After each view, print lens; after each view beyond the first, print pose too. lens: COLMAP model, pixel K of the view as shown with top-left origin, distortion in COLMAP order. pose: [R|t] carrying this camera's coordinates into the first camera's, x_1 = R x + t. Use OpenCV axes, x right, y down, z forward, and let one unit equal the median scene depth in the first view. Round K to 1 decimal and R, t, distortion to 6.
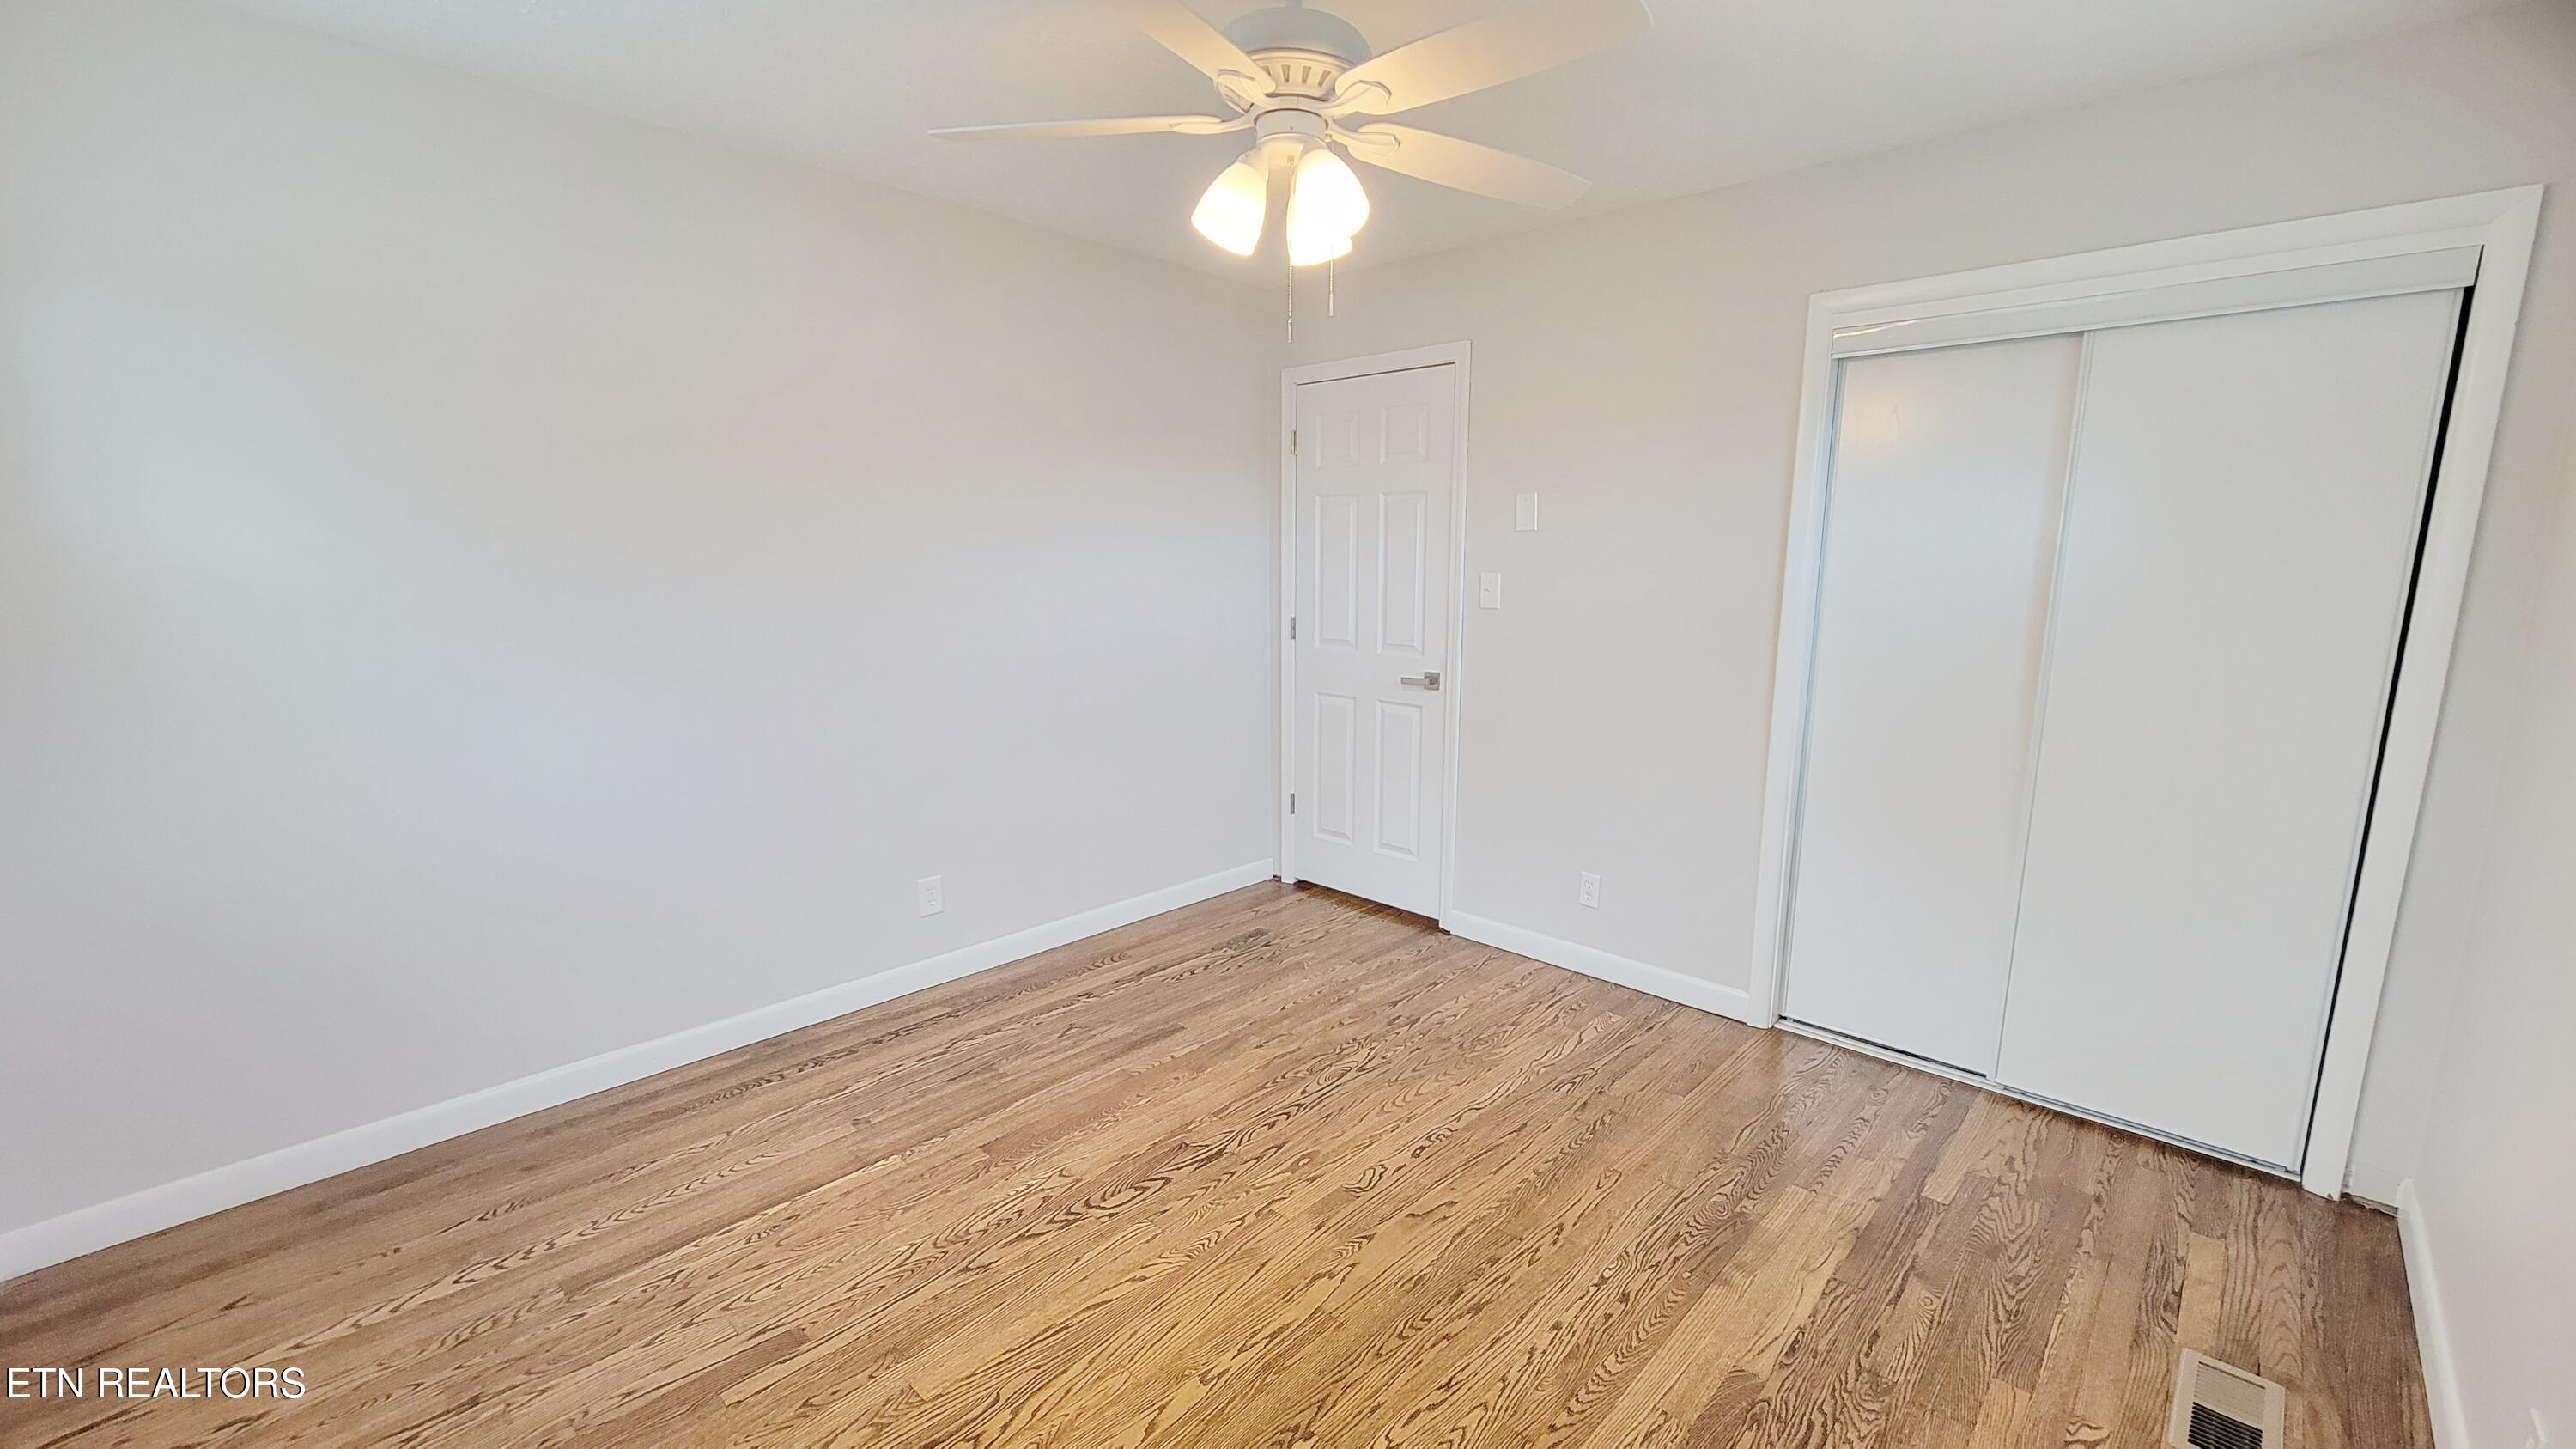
lens RADIAL K [[1054.6, 0, 1309.7], [0, 1054.6, 735.0], [0, 0, 1]] dist [-0.000529, -0.000215]
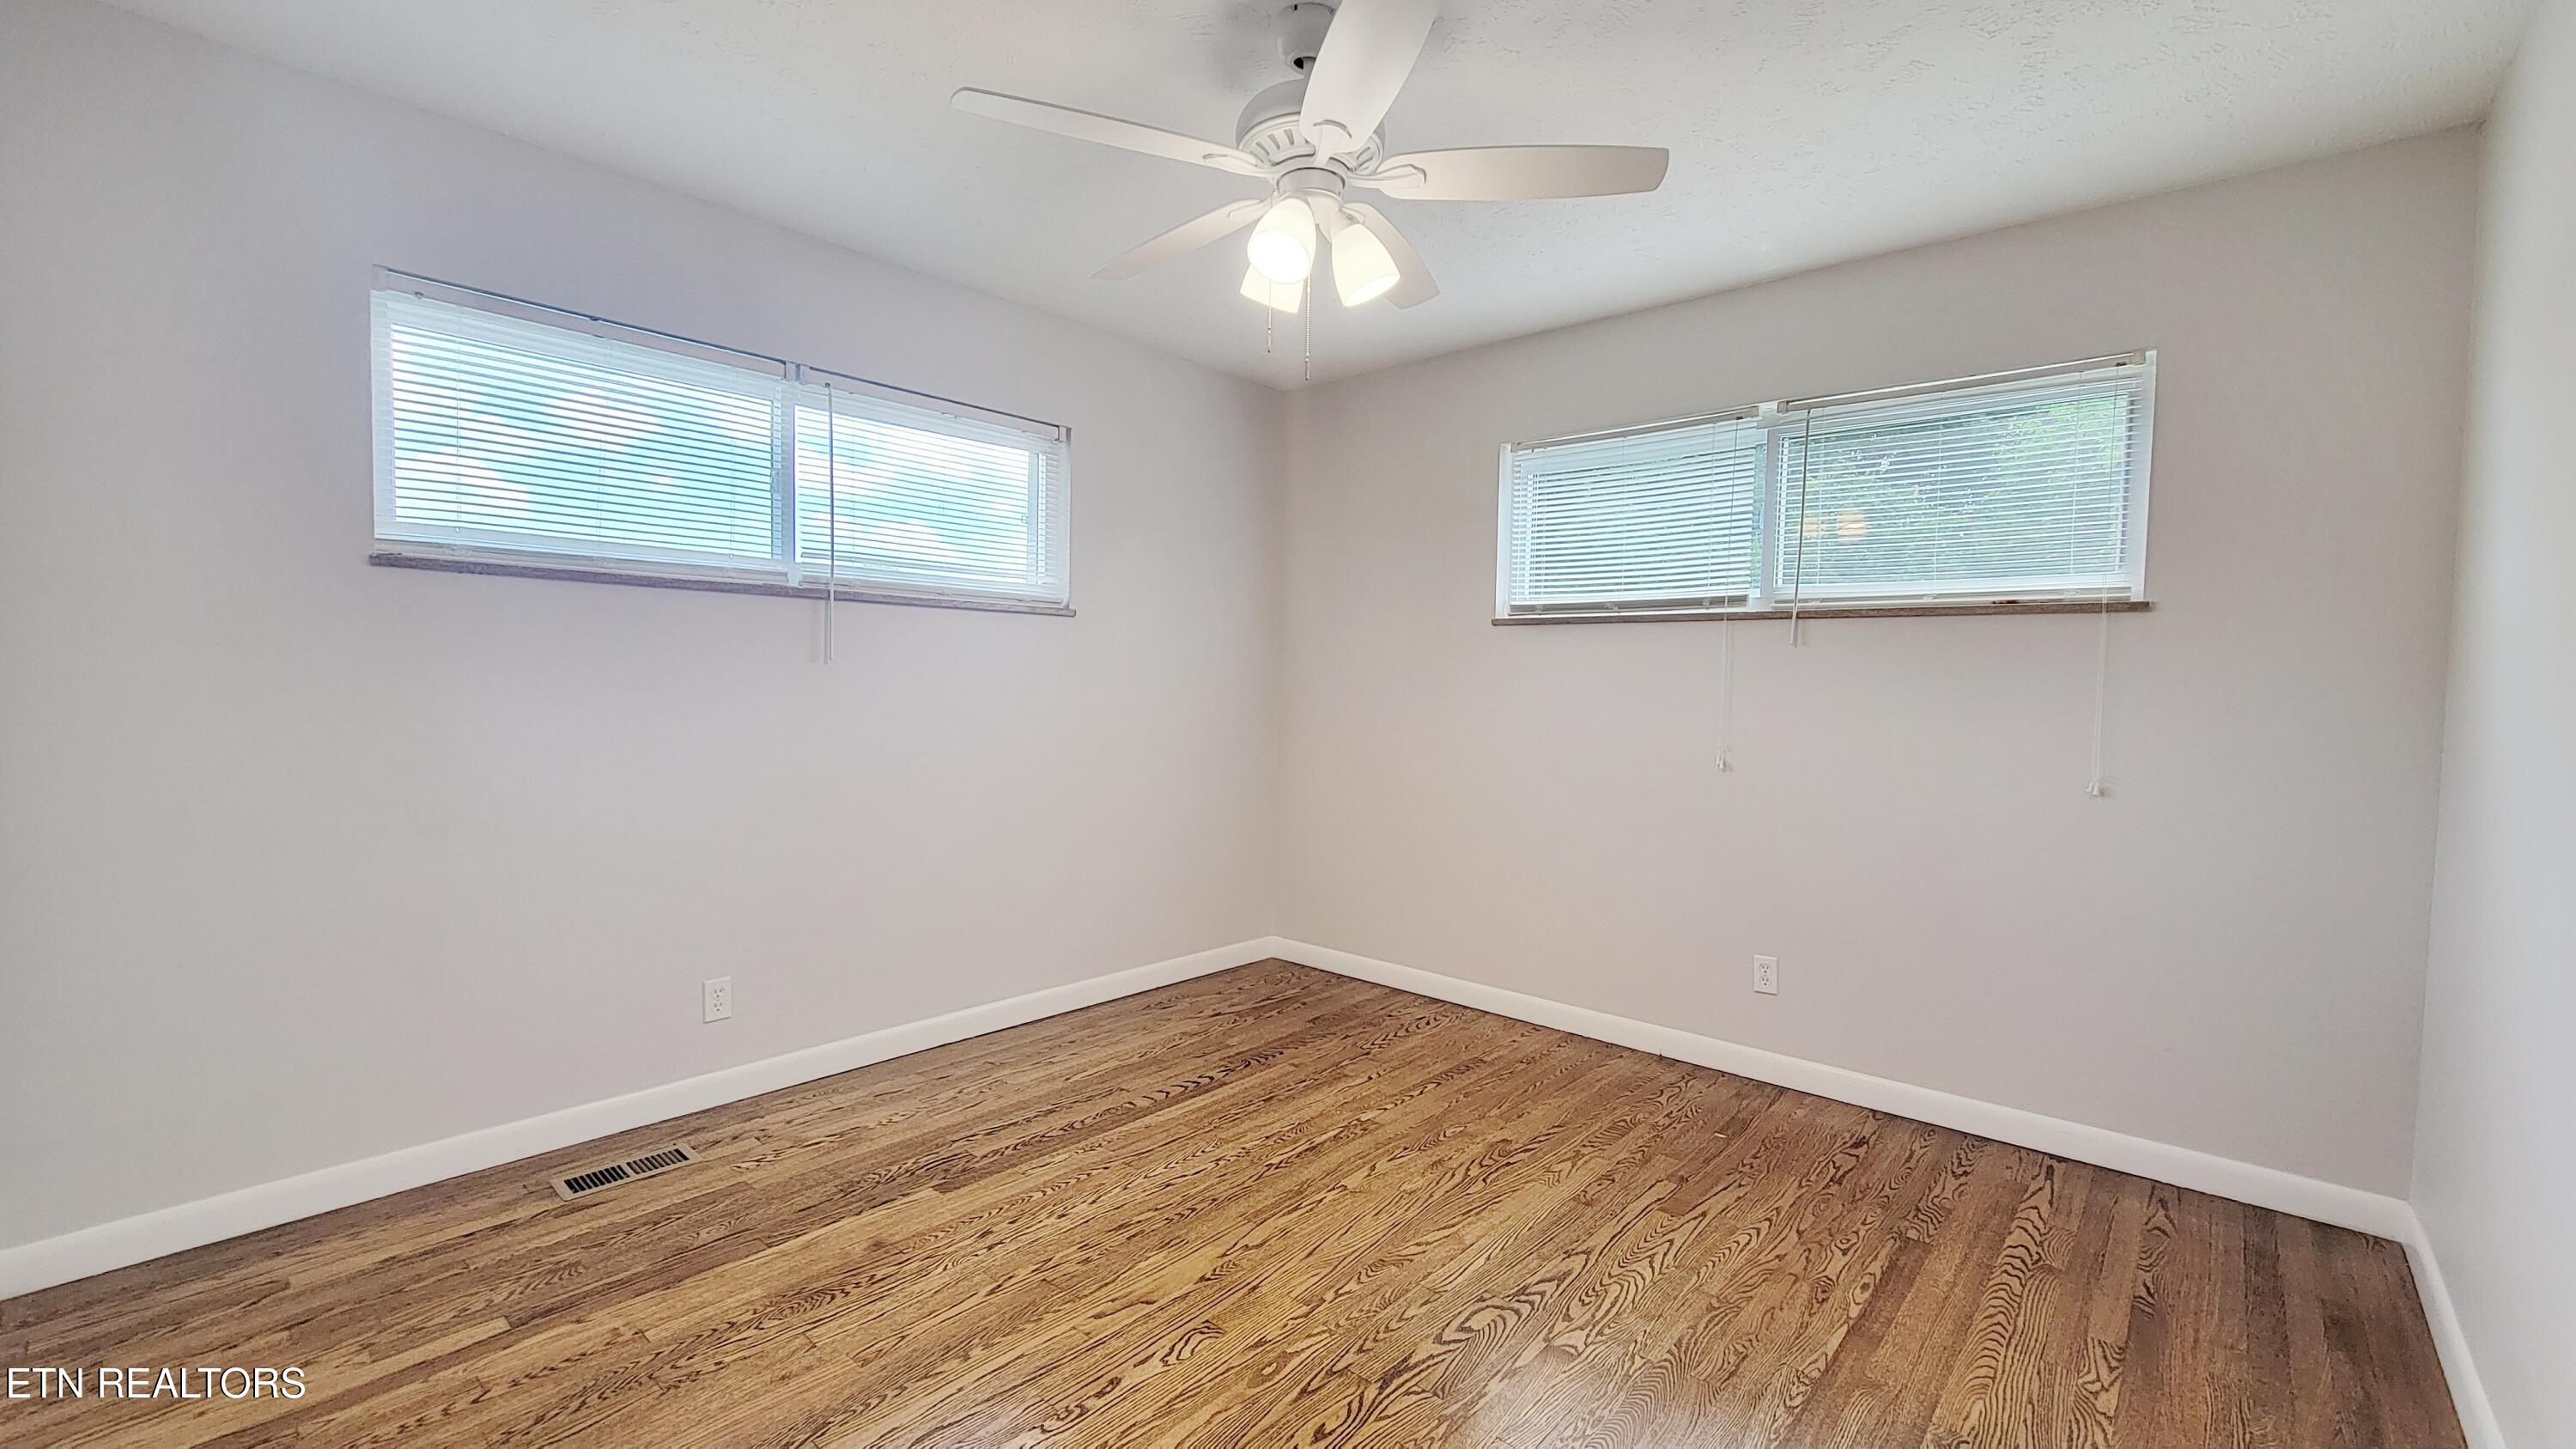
lens RADIAL K [[1054.6, 0, 1309.7], [0, 1054.6, 735.0], [0, 0, 1]] dist [-0.000529, -0.000215]
pose [[-0.999316, -0.024906, -0.027322, -0.002375], [-0.030304, 0.975144, 0.219489, -0.222871], [0.021176, 0.220167, -0.975232, 1.833875]]
